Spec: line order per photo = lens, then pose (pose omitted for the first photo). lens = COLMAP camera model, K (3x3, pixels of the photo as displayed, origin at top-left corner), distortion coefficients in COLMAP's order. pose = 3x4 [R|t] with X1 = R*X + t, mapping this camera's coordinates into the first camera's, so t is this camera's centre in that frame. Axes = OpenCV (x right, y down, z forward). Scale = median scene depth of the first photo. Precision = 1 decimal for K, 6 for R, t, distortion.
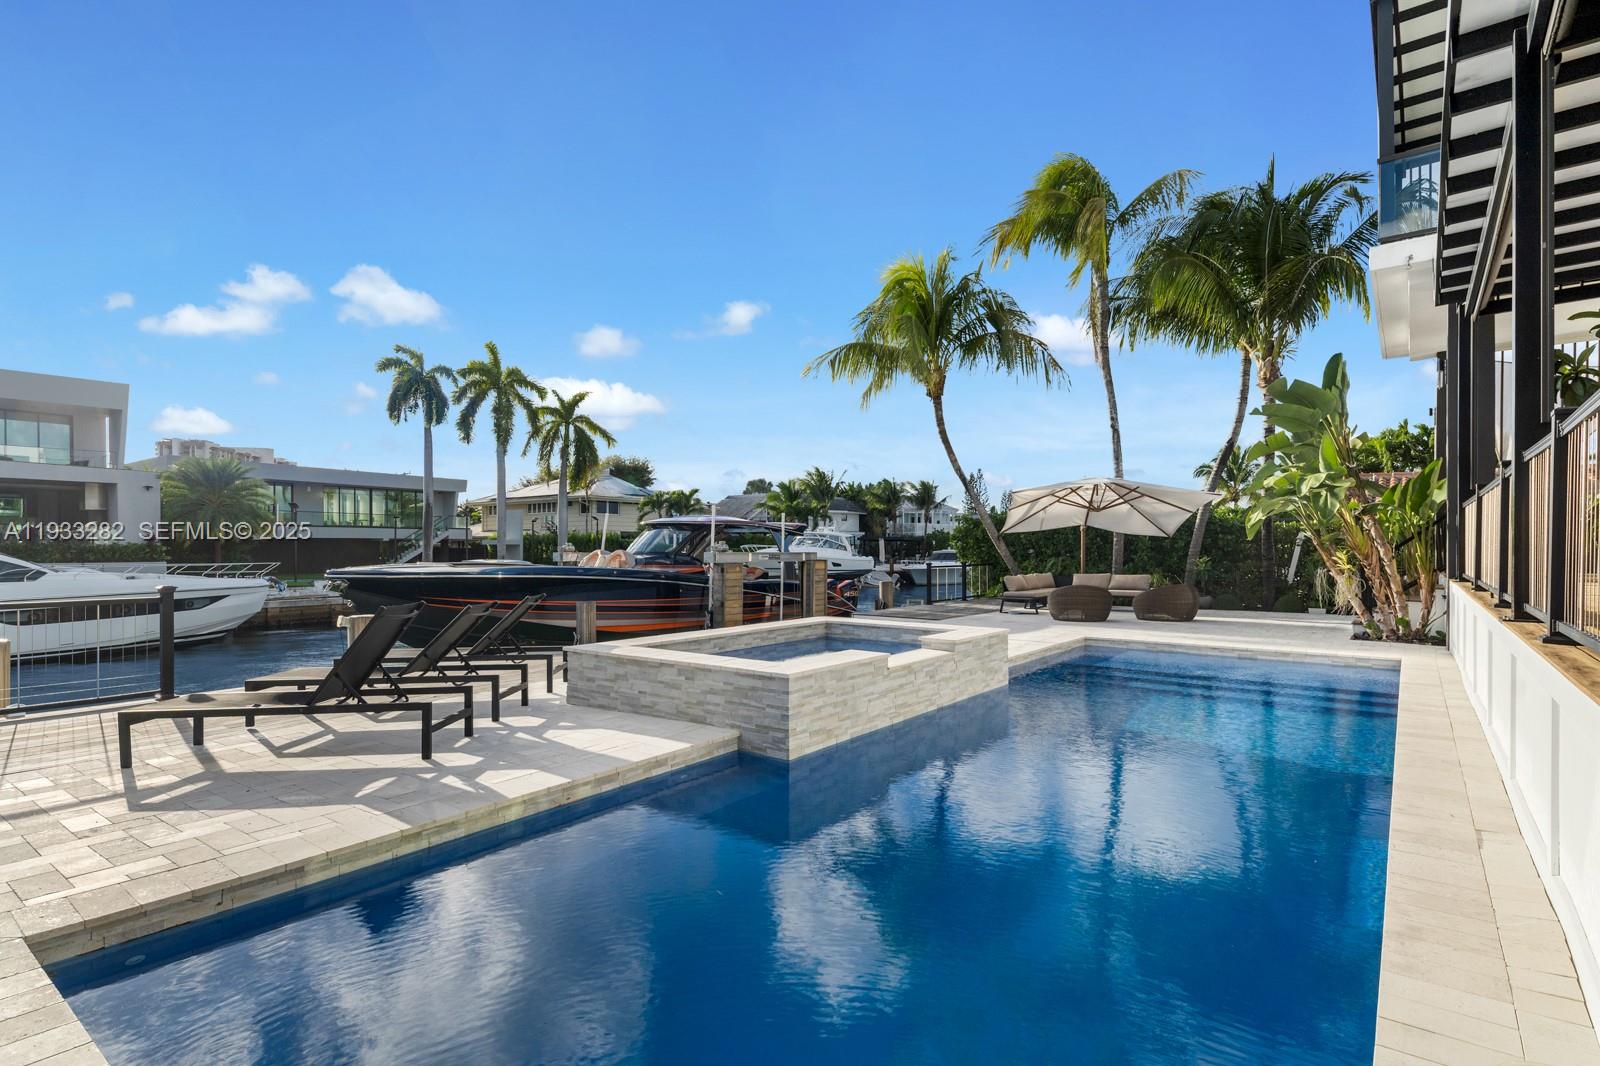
lens RADIAL K [[781.1, 0, 800.0], [0, 781.1, 533.0], [0, 0, 1]] dist [0.034853, 0.000054]
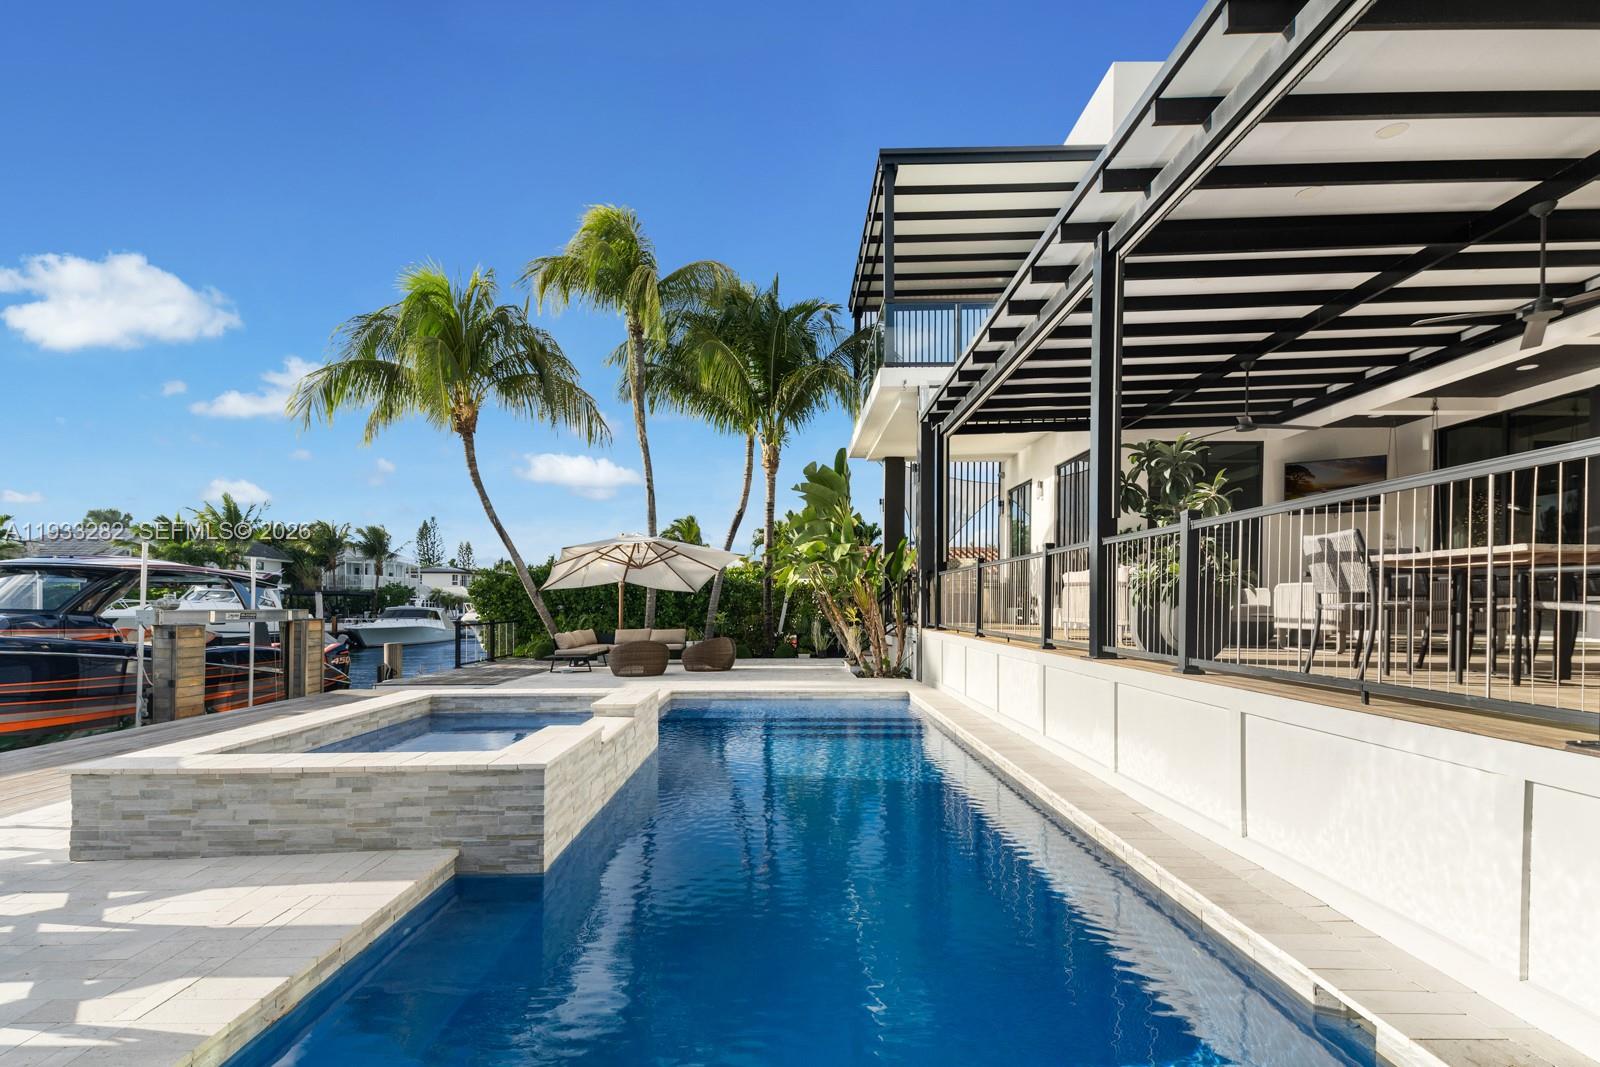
lens RADIAL K [[782.5, 0, 798.5], [0, 782.5, 589.0], [0, 0, 1]] dist [0.062680, -0.044412]
pose [[0.777034, 0.013326, 0.629317, -0.103476], [-0.013634, 0.999898, -0.004340, 0.000867], [-0.629311, -0.005208, 0.777136, 0.068931]]
